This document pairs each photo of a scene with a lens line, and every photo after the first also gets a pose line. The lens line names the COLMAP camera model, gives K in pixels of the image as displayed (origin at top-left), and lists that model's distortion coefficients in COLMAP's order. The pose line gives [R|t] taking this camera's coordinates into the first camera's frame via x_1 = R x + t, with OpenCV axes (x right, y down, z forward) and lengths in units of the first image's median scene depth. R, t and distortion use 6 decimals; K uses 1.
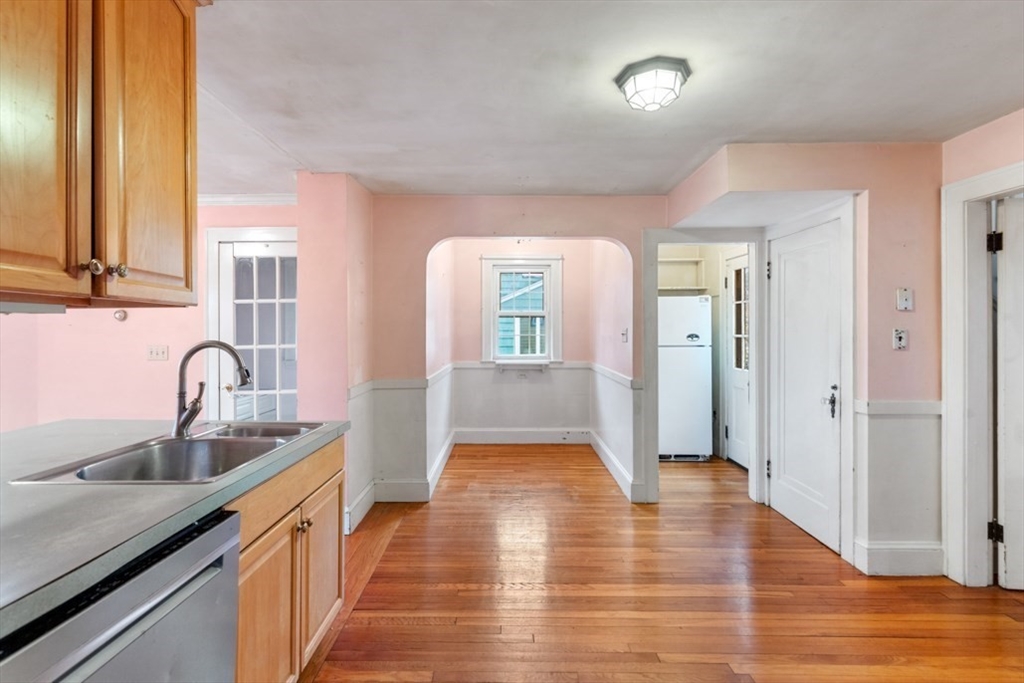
lens RADIAL K [[466.2, 0, 511.3], [0, 466.2, 336.5], [0, 0, 1]] dist [0.003384, 0.001341]
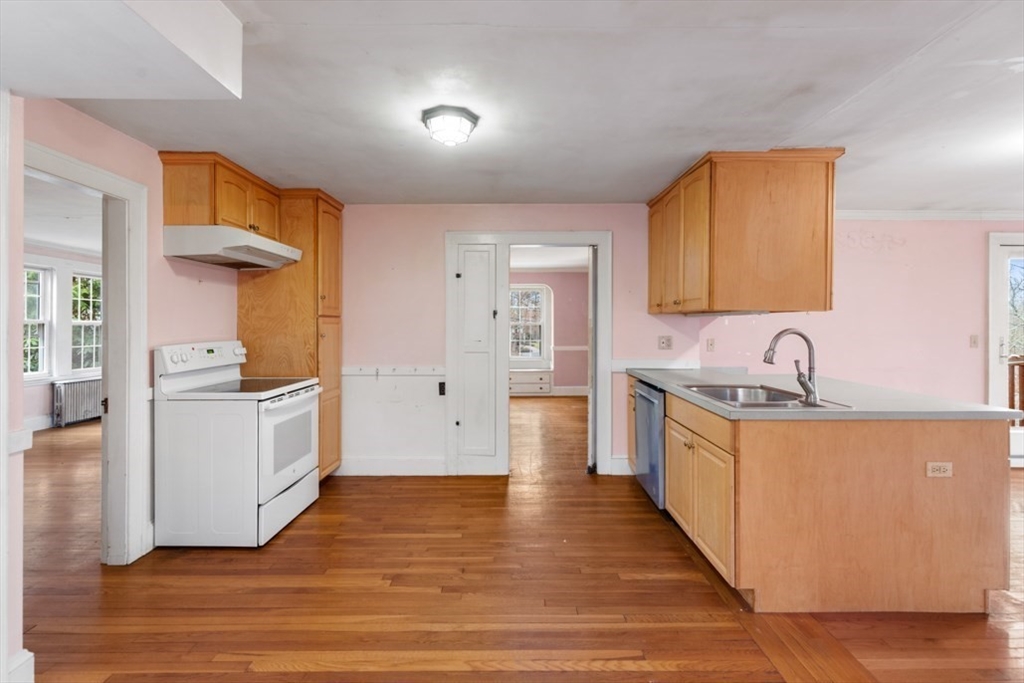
lens RADIAL K [[466.2, 0, 511.9], [0, 466.2, 335.0], [0, 0, 1]] dist [0.003384, 0.001341]
pose [[-0.999986, 0.000837, 0.005313, 0.108366], [0.001023, 0.999387, 0.035002, -0.014228], [-0.005280, 0.035007, -0.999373, 1.899933]]
